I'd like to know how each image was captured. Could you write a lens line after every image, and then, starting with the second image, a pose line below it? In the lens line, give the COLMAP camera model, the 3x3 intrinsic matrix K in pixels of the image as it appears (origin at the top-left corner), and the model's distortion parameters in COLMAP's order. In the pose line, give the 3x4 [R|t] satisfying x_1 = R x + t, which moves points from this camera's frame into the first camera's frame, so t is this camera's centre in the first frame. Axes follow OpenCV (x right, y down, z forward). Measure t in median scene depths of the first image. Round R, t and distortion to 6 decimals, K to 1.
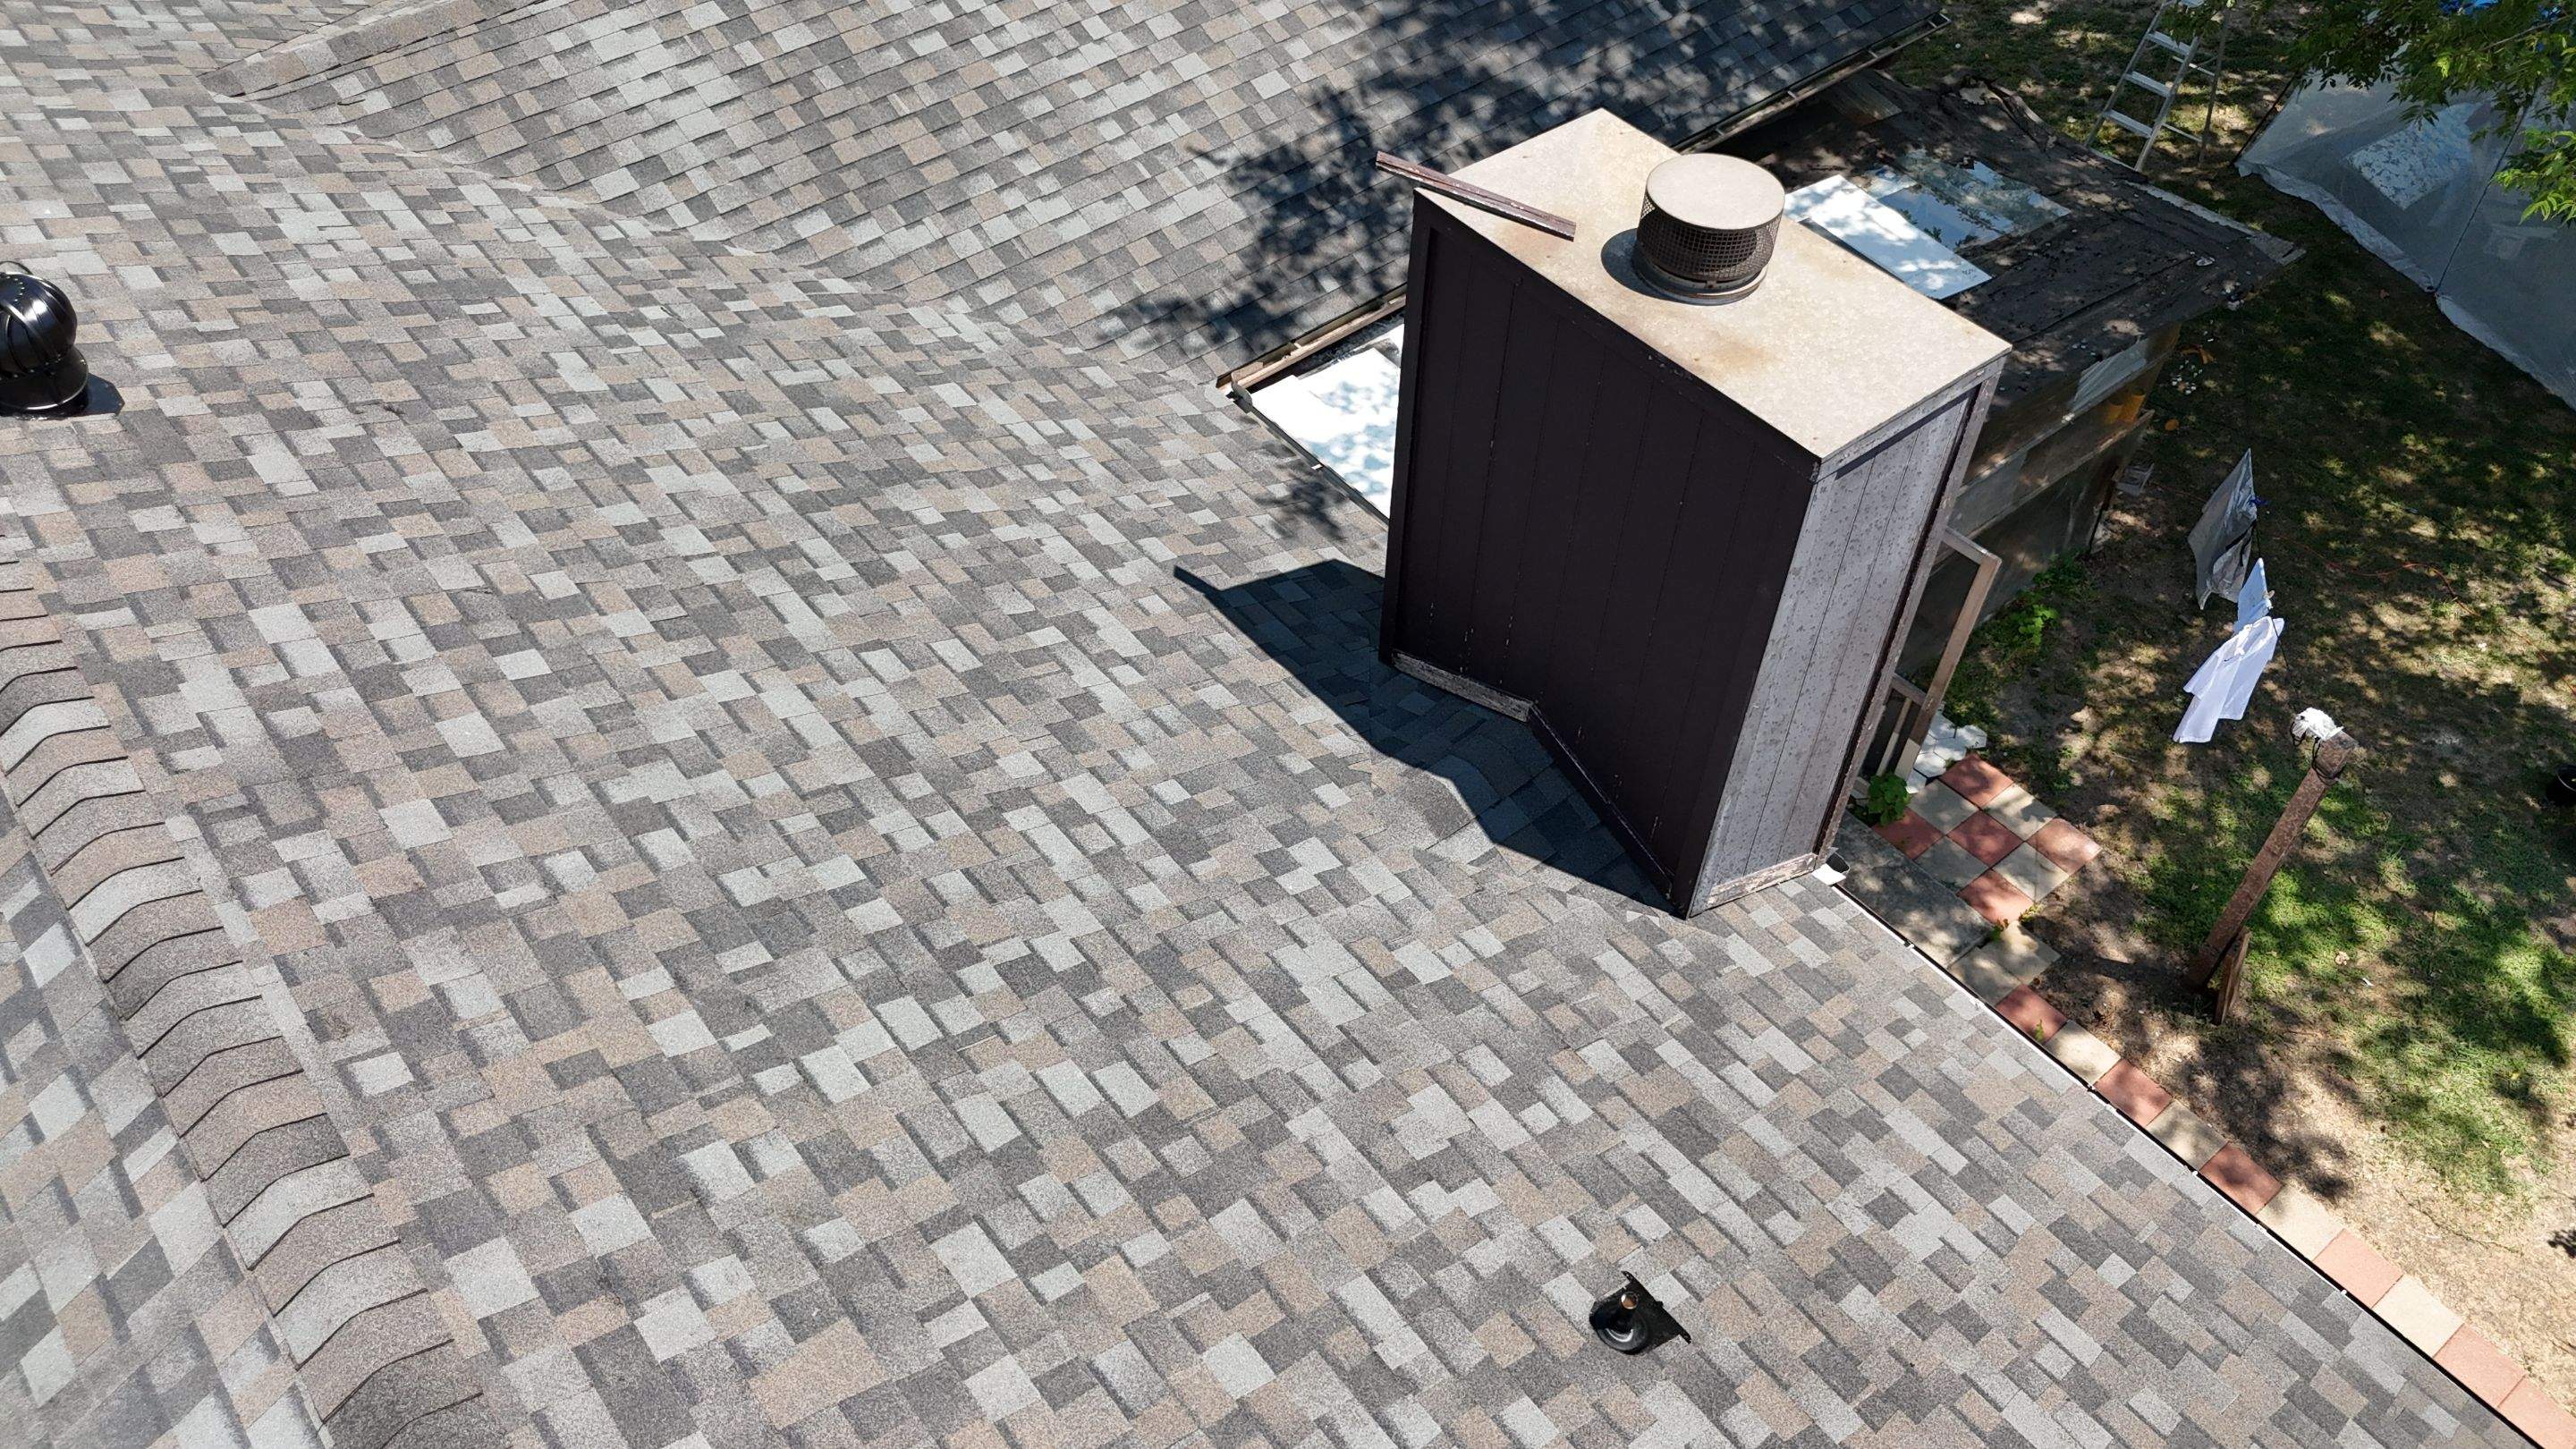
lens RADIAL K [[1904.2, 0, 1291.7], [0, 1904.2, 720.7], [0, 0, 1]] dist [0.071553, -0.070417]
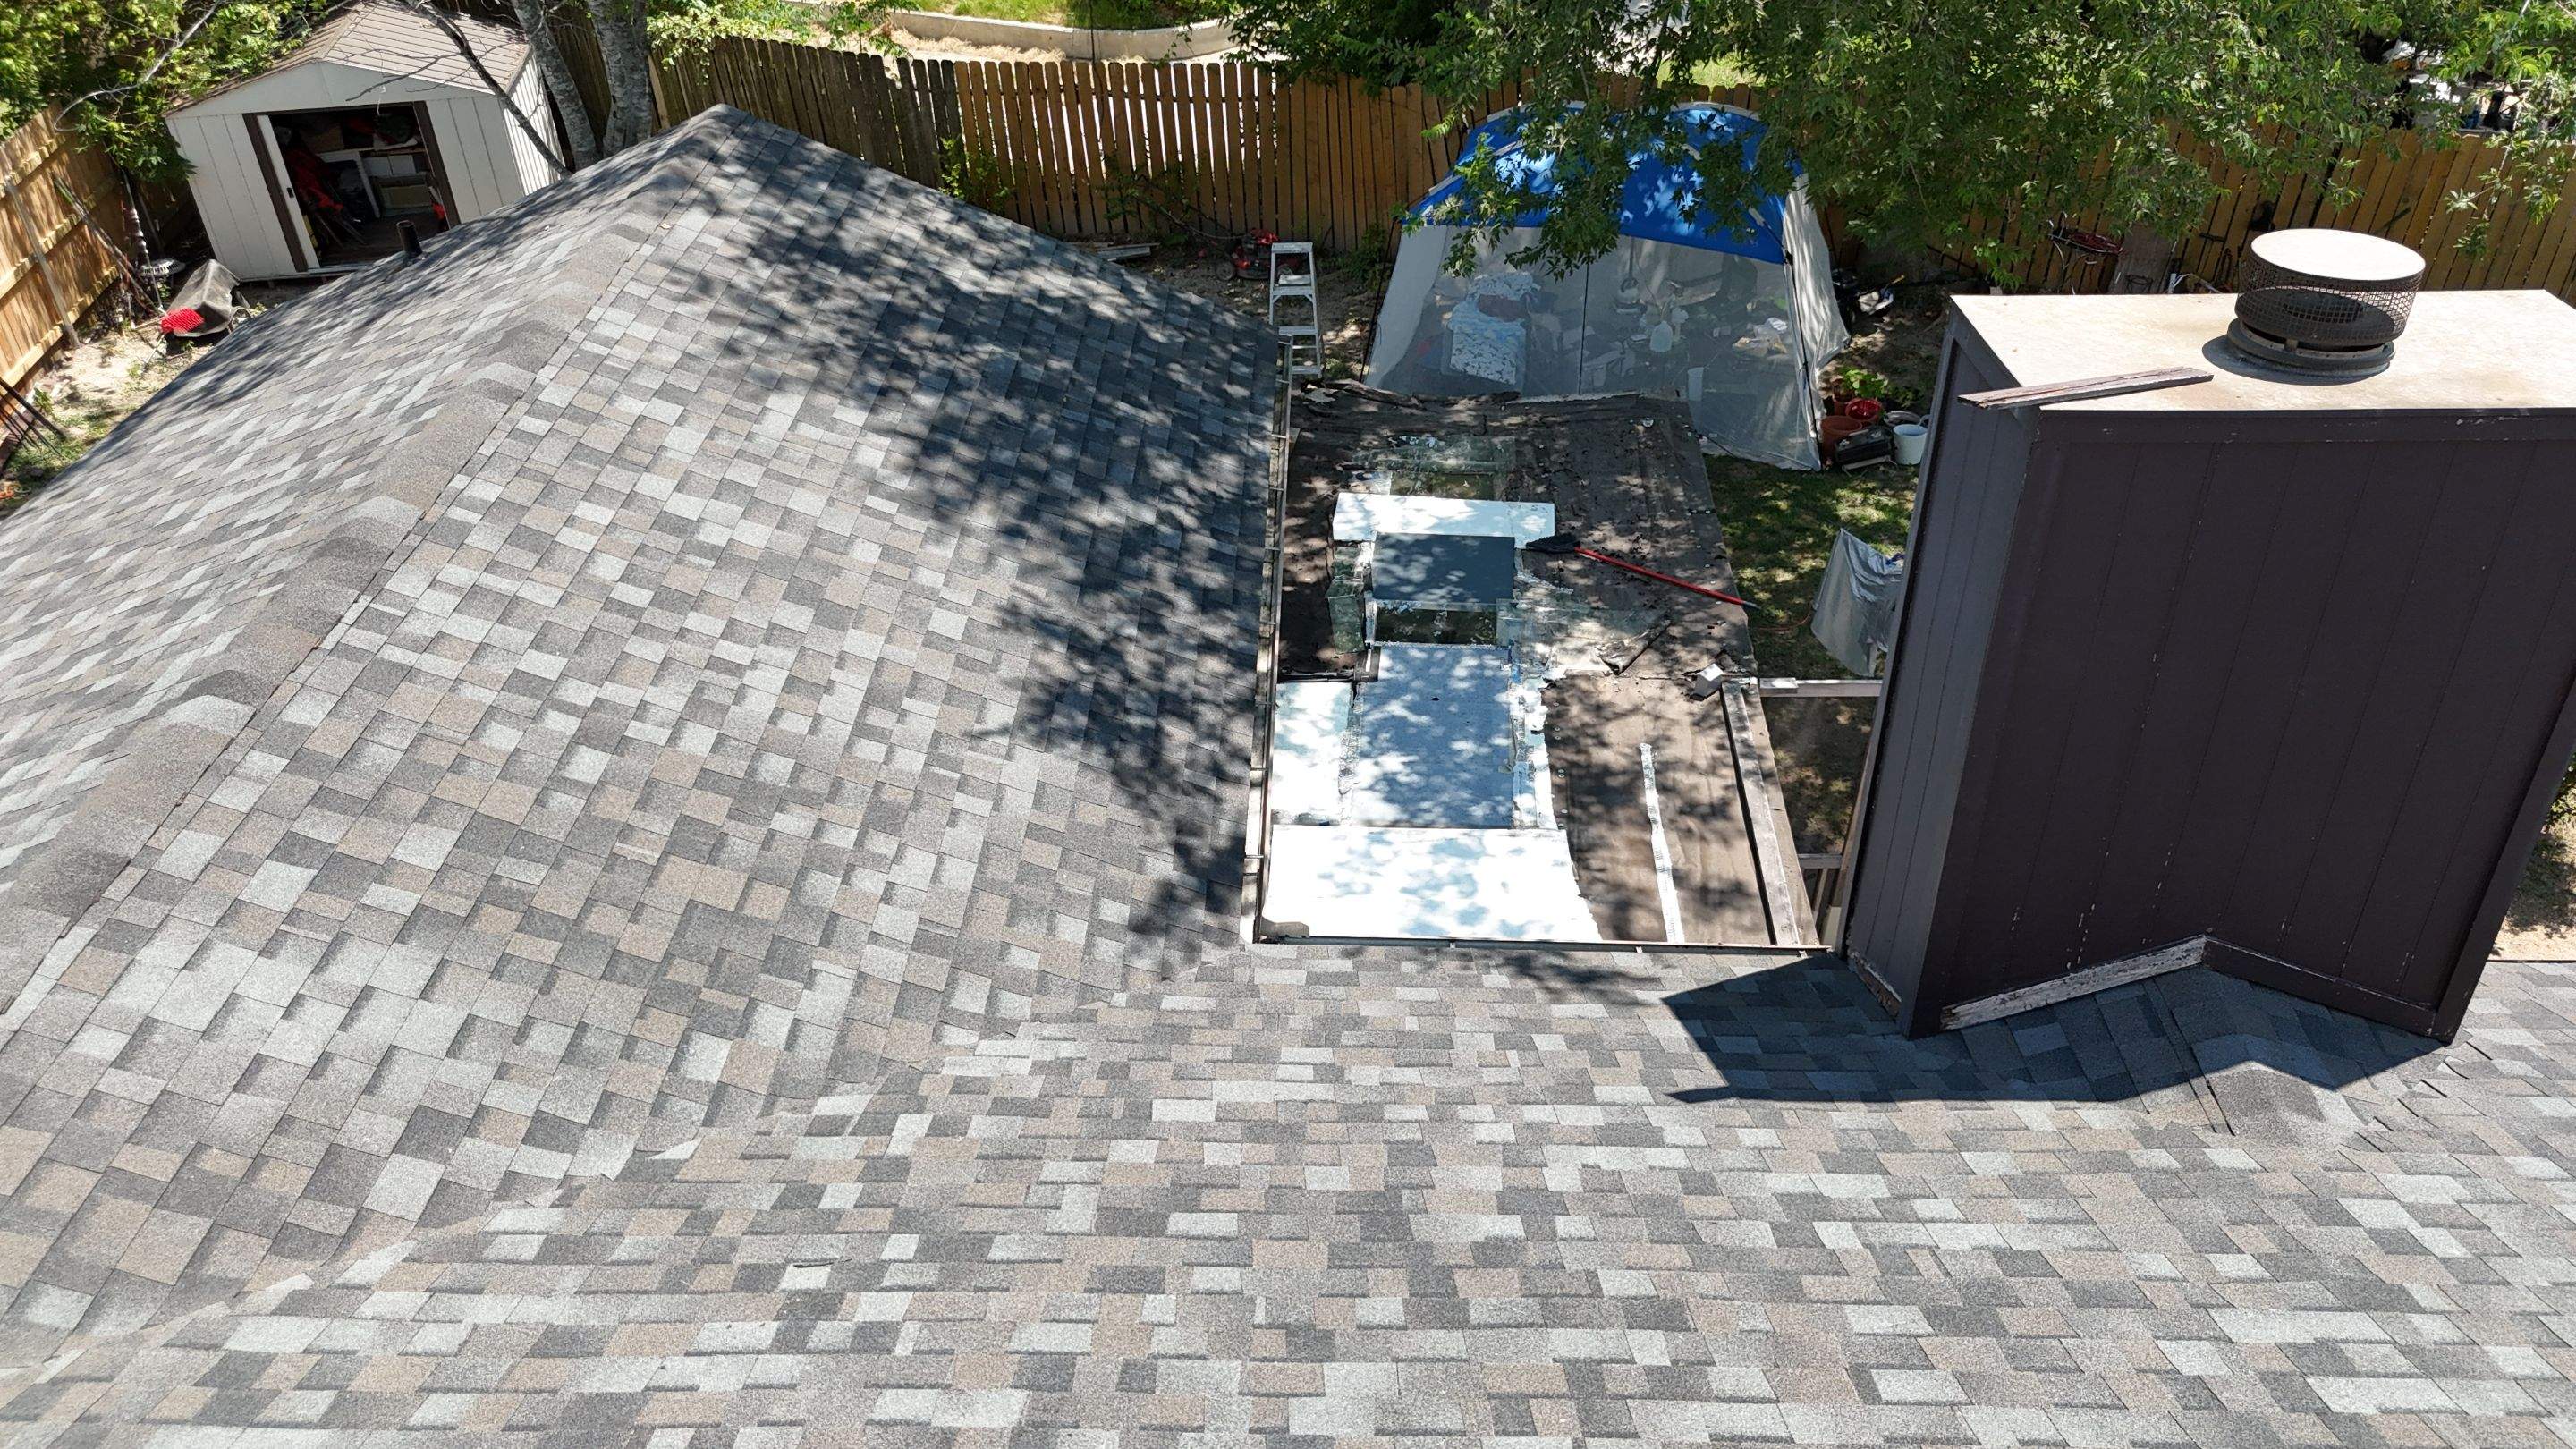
lens RADIAL K [[1907.7, 0, 1291.4], [0, 1907.7, 719.9], [0, 0, 1]] dist [0.065695, -0.061761]
pose [[0.645928, -0.437386, 0.625677, -0.636774], [0.578424, 0.815282, -0.027214, -0.303815], [-0.498200, 0.379485, 0.779608, 0.533630]]
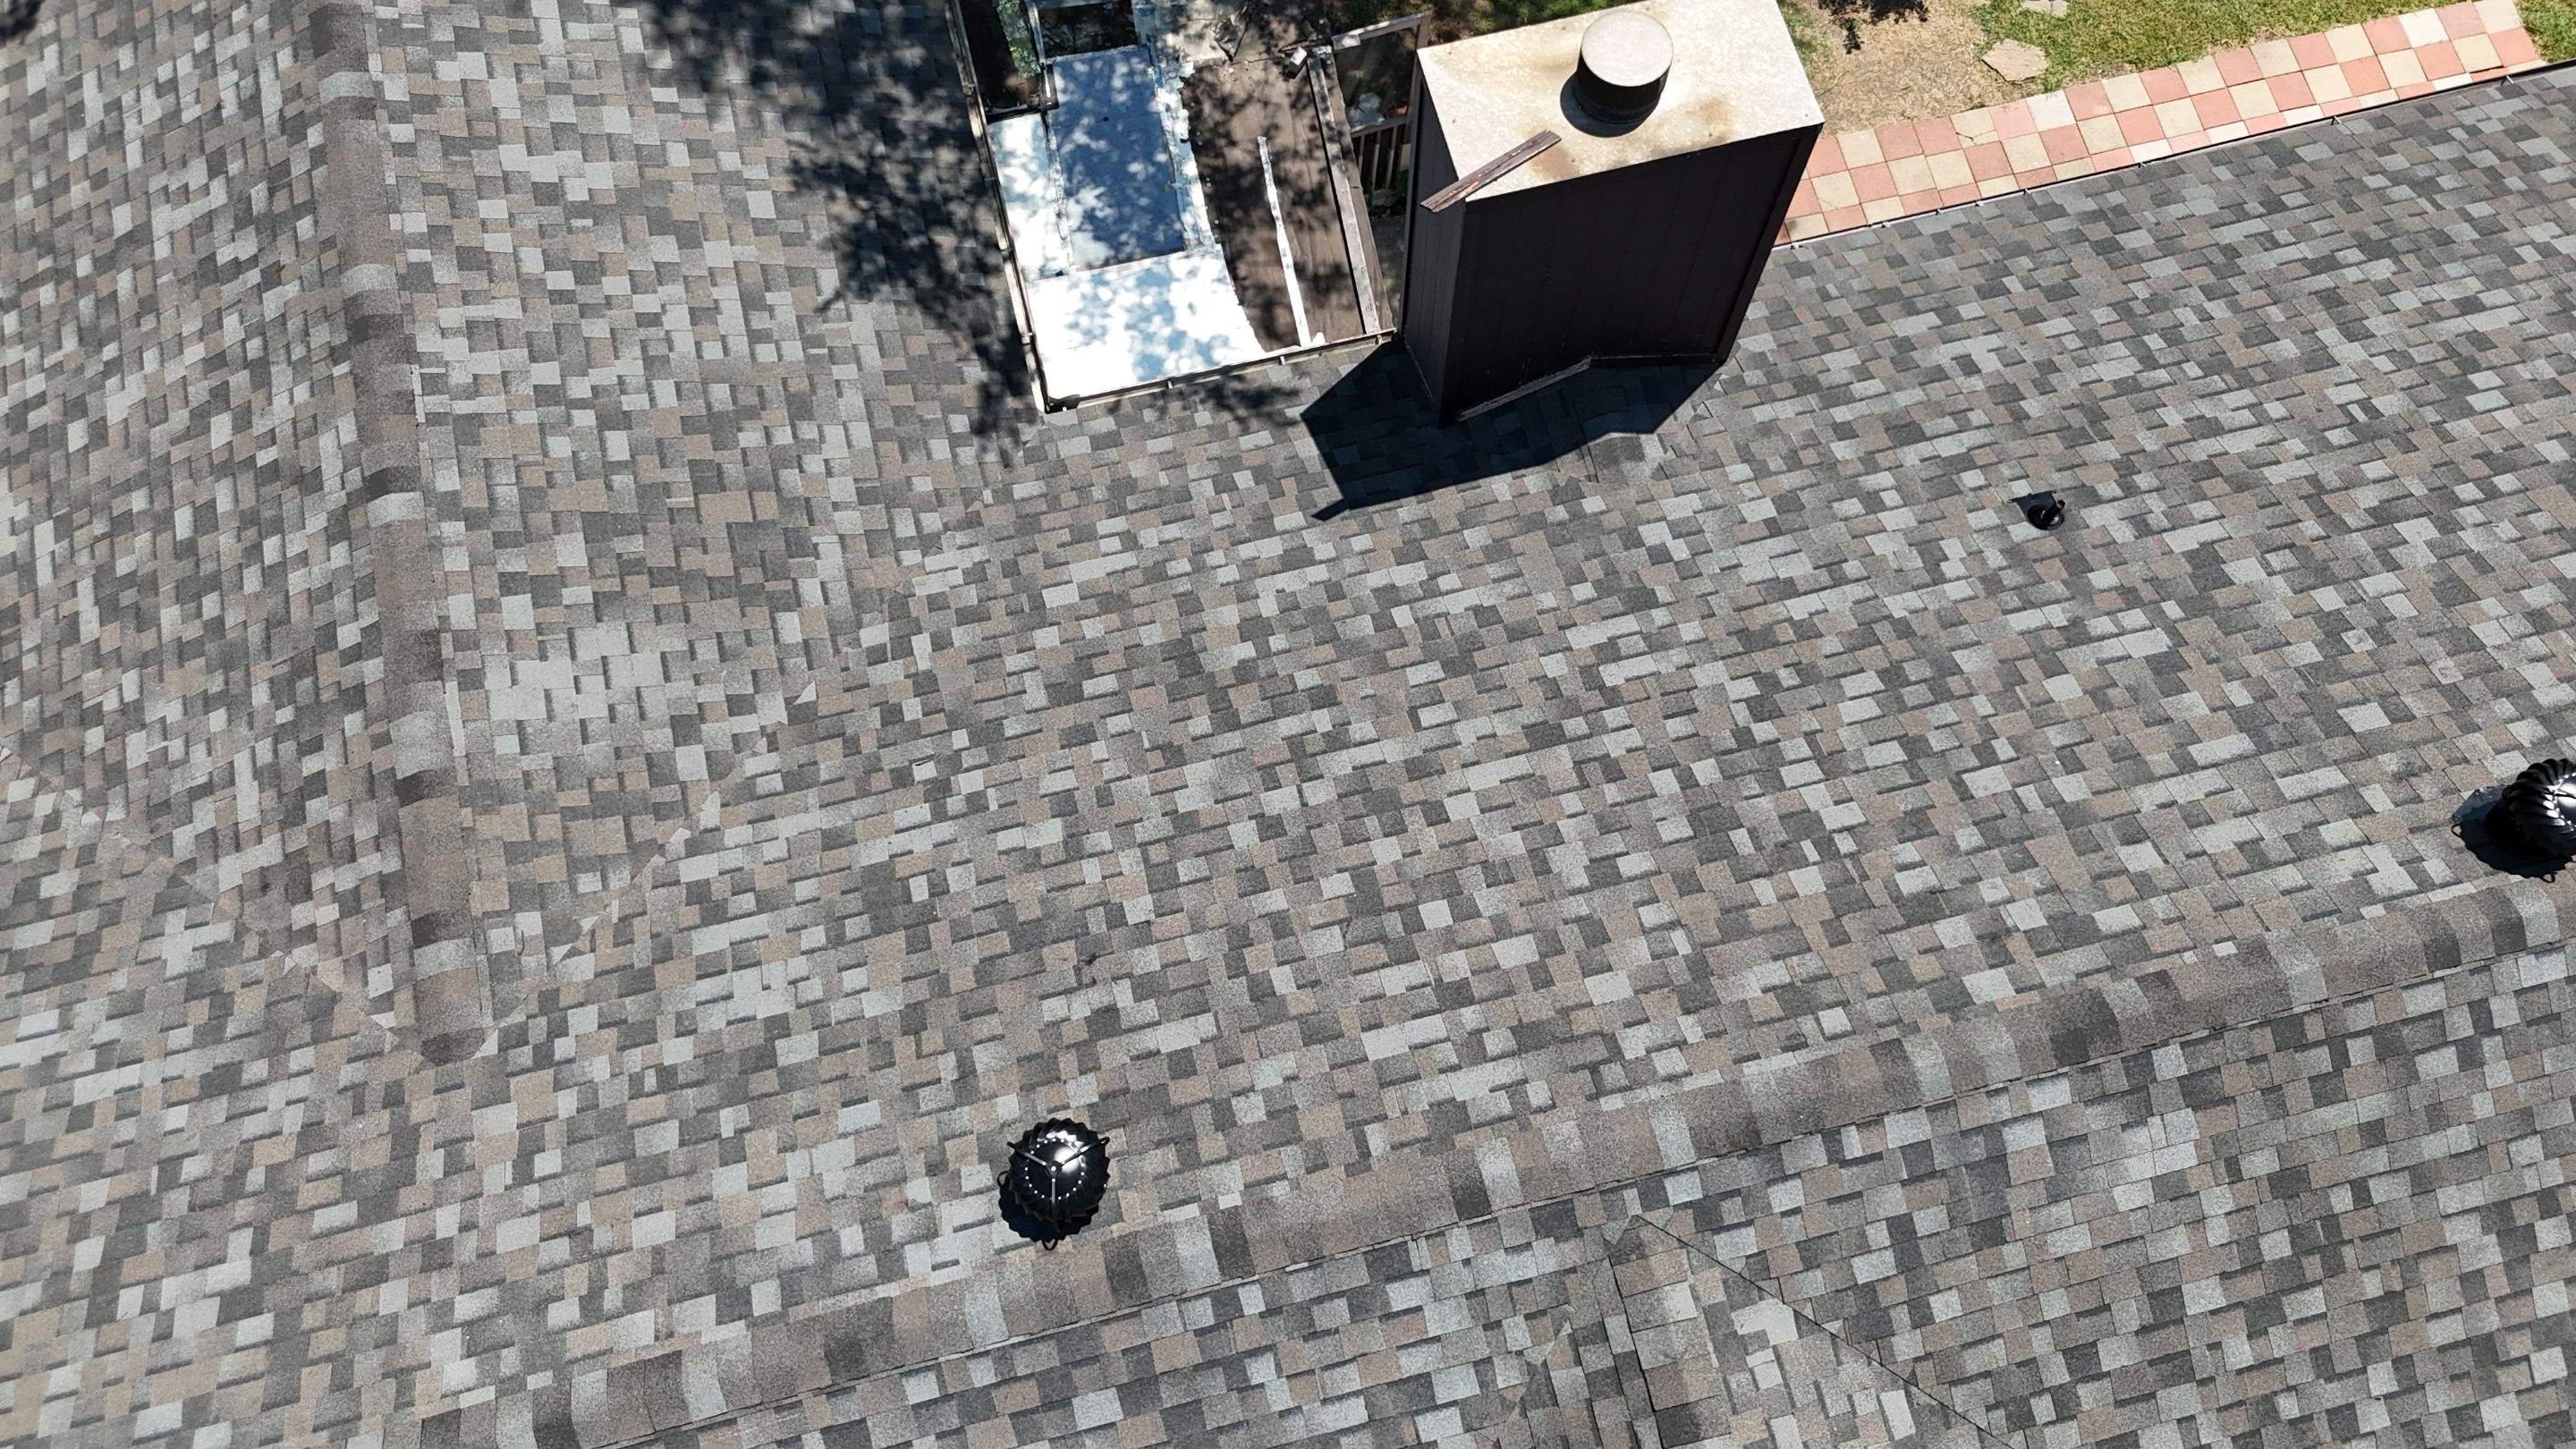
lens RADIAL K [[1907.7, 0, 1291.4], [0, 1907.7, 719.9], [0, 0, 1]] dist [0.065695, -0.061761]
pose [[0.426973, -0.862010, 0.273191, -0.643548], [0.679729, 0.505203, 0.531732, -0.844303], [-0.596375, -0.041339, 0.801641, -0.059016]]
